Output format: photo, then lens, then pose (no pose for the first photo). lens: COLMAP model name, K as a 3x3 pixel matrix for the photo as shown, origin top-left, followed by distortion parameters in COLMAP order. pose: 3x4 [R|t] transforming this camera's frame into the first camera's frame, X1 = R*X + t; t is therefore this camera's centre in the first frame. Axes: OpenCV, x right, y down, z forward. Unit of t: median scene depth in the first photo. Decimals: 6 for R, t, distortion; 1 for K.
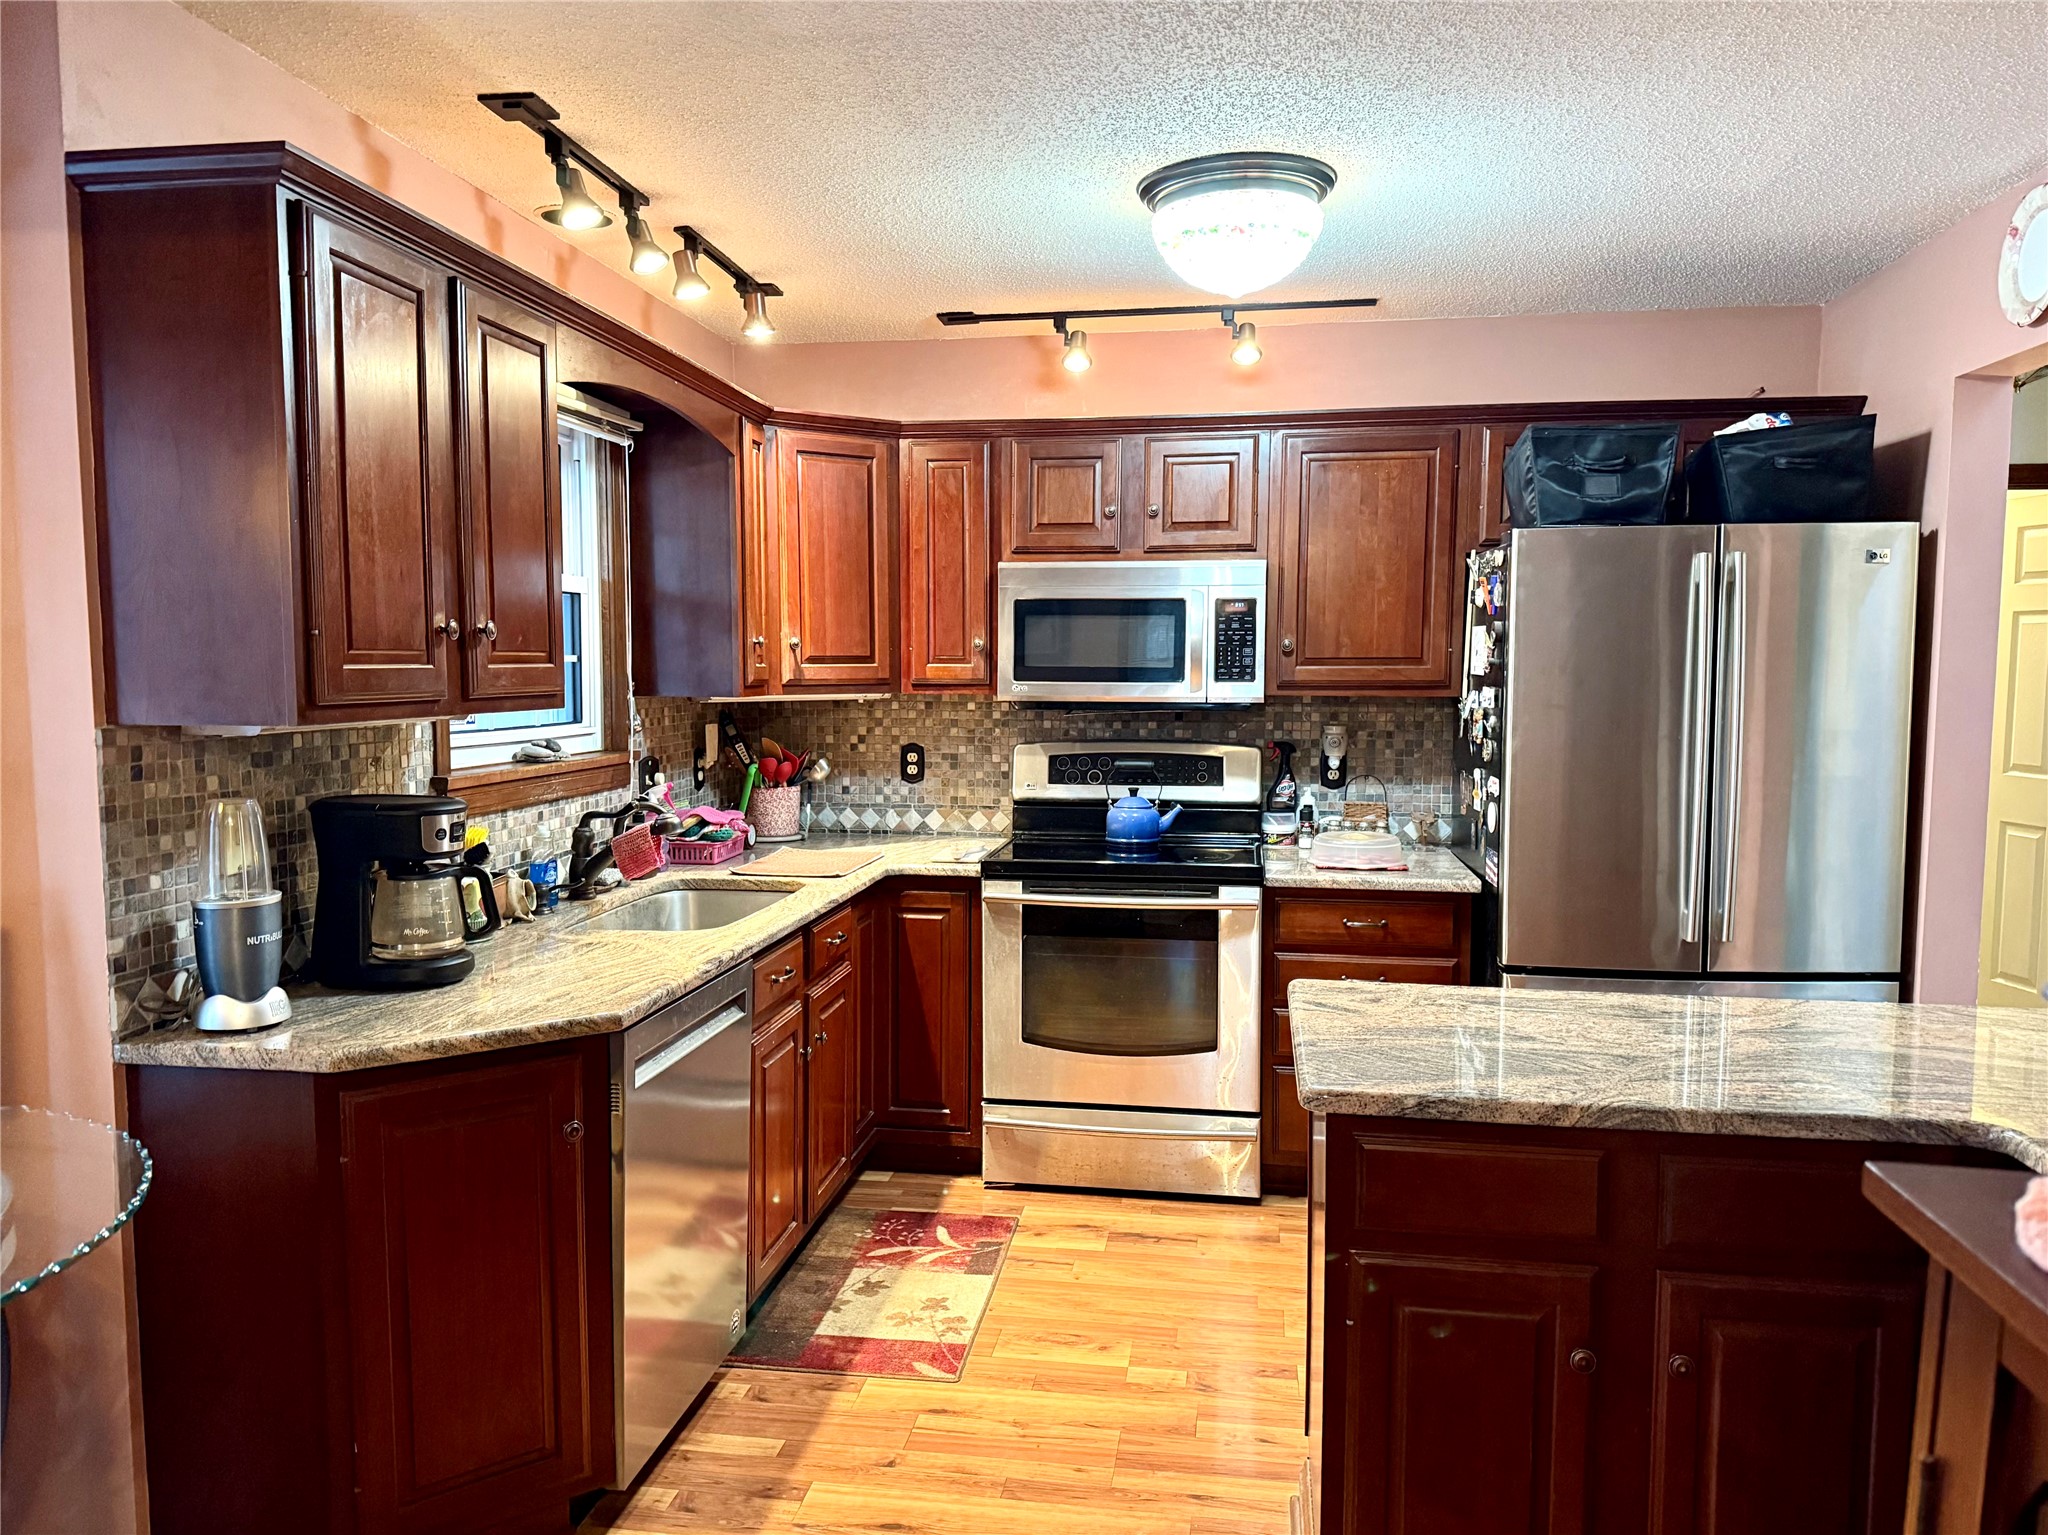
lens RADIAL K [[1461.2, 0, 1029.1], [0, 1461.2, 780.0], [0, 0, 1]] dist [0.060547, -0.088724]
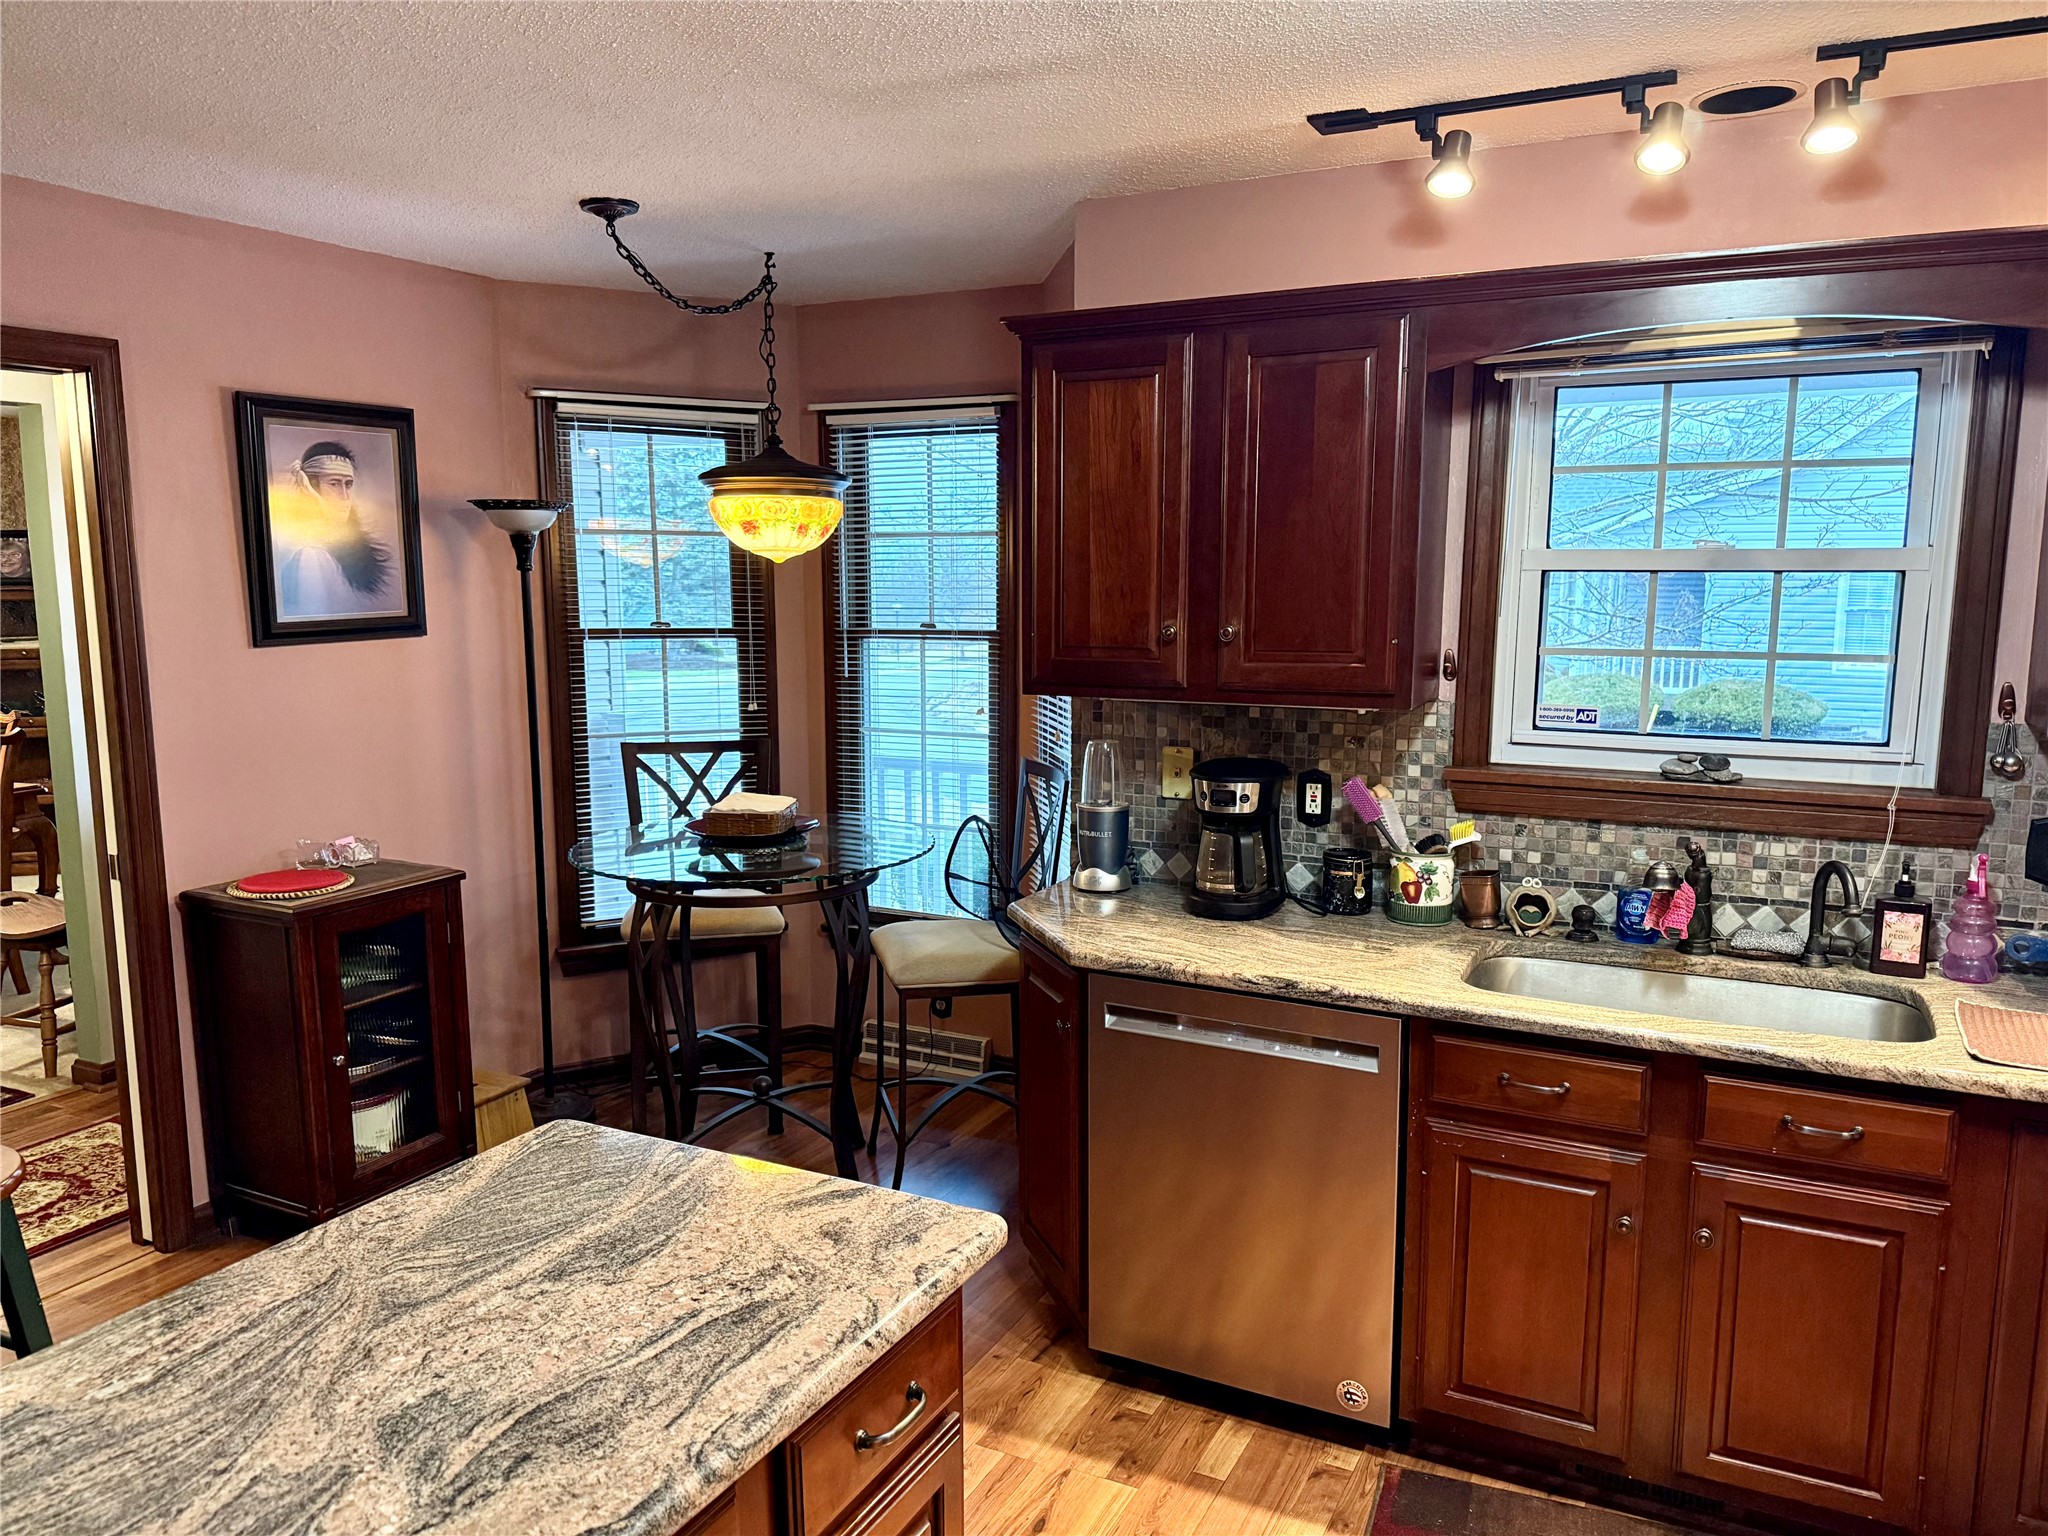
lens RADIAL K [[1461.2, 0, 1063.8], [0, 1461.2, 796.1], [0, 0, 1]] dist [0.060547, -0.088724]
pose [[-0.301766, 0.138797, -0.943224, 0.842617], [-0.080905, 0.982049, 0.170394, -0.173005], [0.949943, 0.127730, -0.285120, 1.320554]]
